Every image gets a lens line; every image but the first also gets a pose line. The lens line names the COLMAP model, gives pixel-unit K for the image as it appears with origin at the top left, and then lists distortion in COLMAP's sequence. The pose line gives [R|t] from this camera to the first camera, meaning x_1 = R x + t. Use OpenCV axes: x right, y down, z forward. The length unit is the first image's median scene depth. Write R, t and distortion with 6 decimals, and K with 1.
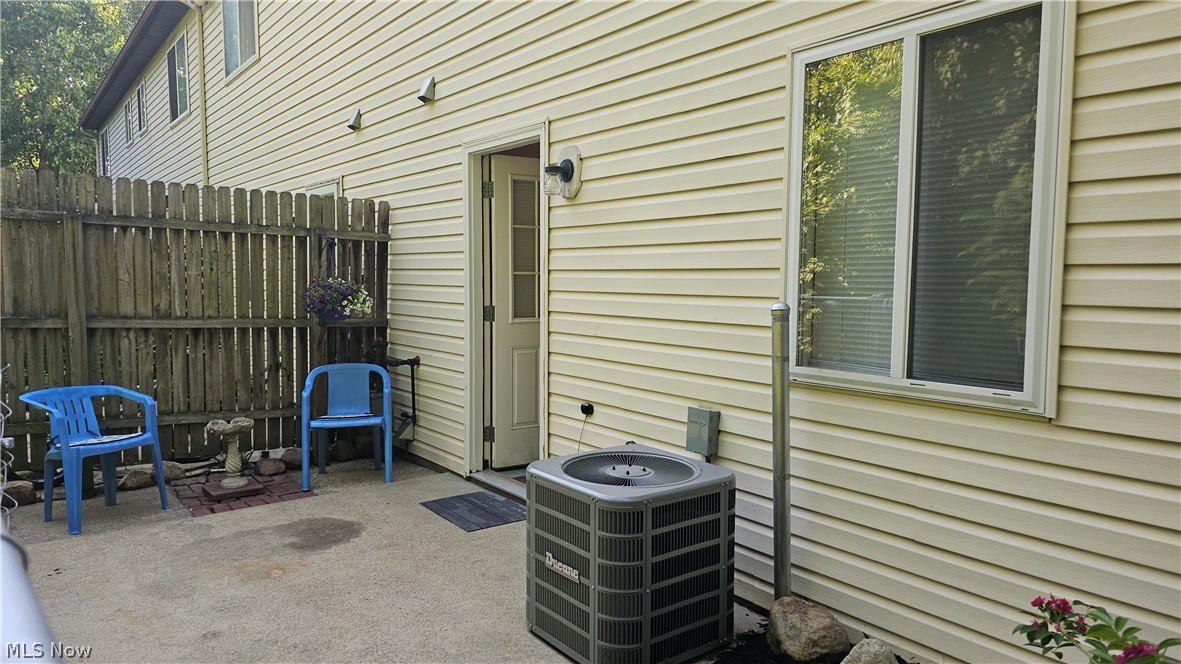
lens RADIAL K [[783.2, 0, 595.0], [0, 783.2, 338.7], [0, 0, 1]] dist [0.042497, -0.037073]
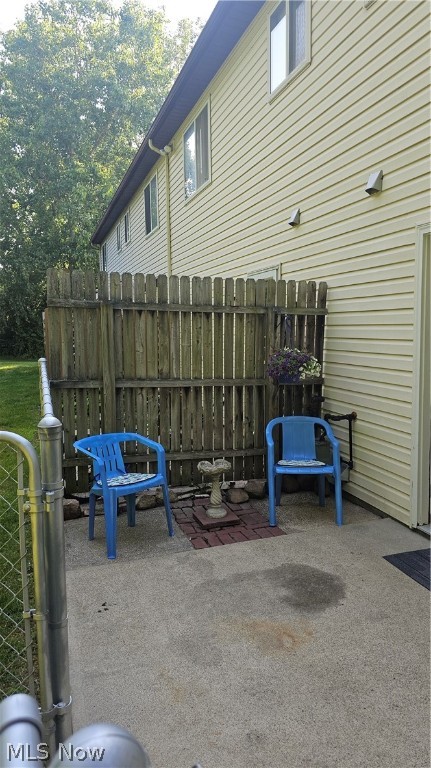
lens RADIAL K [[512.6, 0, 229.5], [0, 512.6, 374.6], [0, 0, 1]] dist [0.060318, -0.041850]
pose [[0.954309, 0.013354, -0.298523, -0.194210], [-0.009073, 0.999835, 0.015720, -0.049473], [0.298684, -0.012293, 0.954273, 0.225613]]
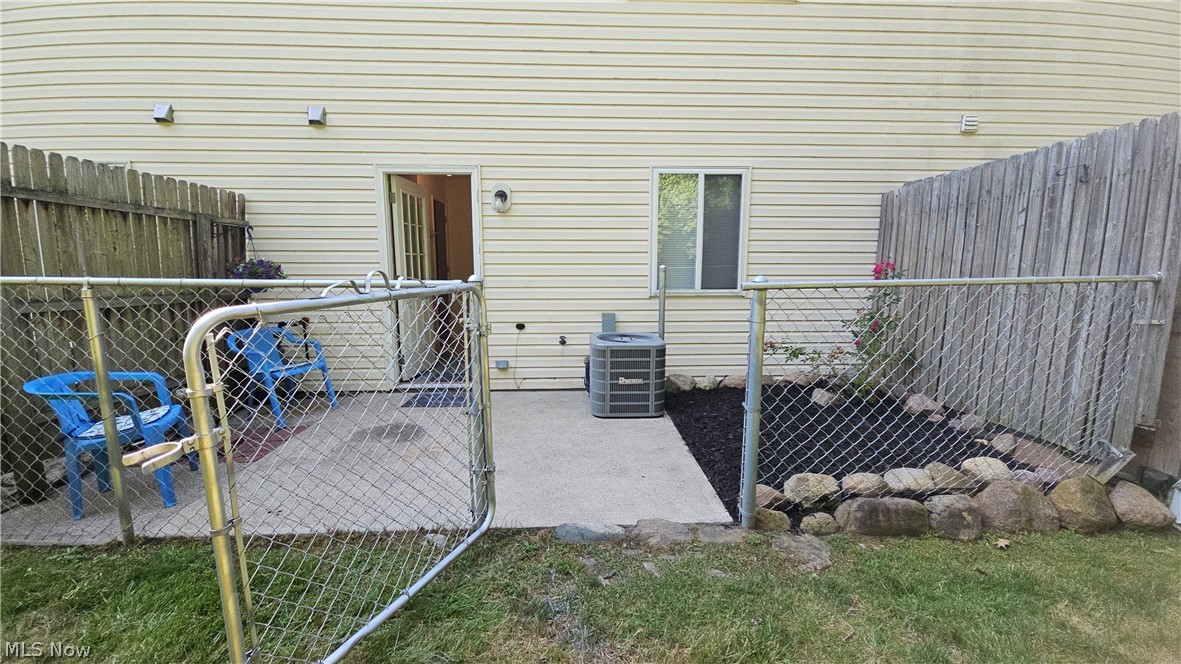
lens RADIAL K [[477.2, 0, 593.7], [0, 477.2, 334.0], [0, 0, 1]] dist [-0.007038, -0.003190]
pose [[0.561265, -0.127407, 0.817771, -0.684263], [0.067815, 0.991837, 0.107982, -0.003411], [-0.824853, -0.005149, 0.565323, 0.162223]]
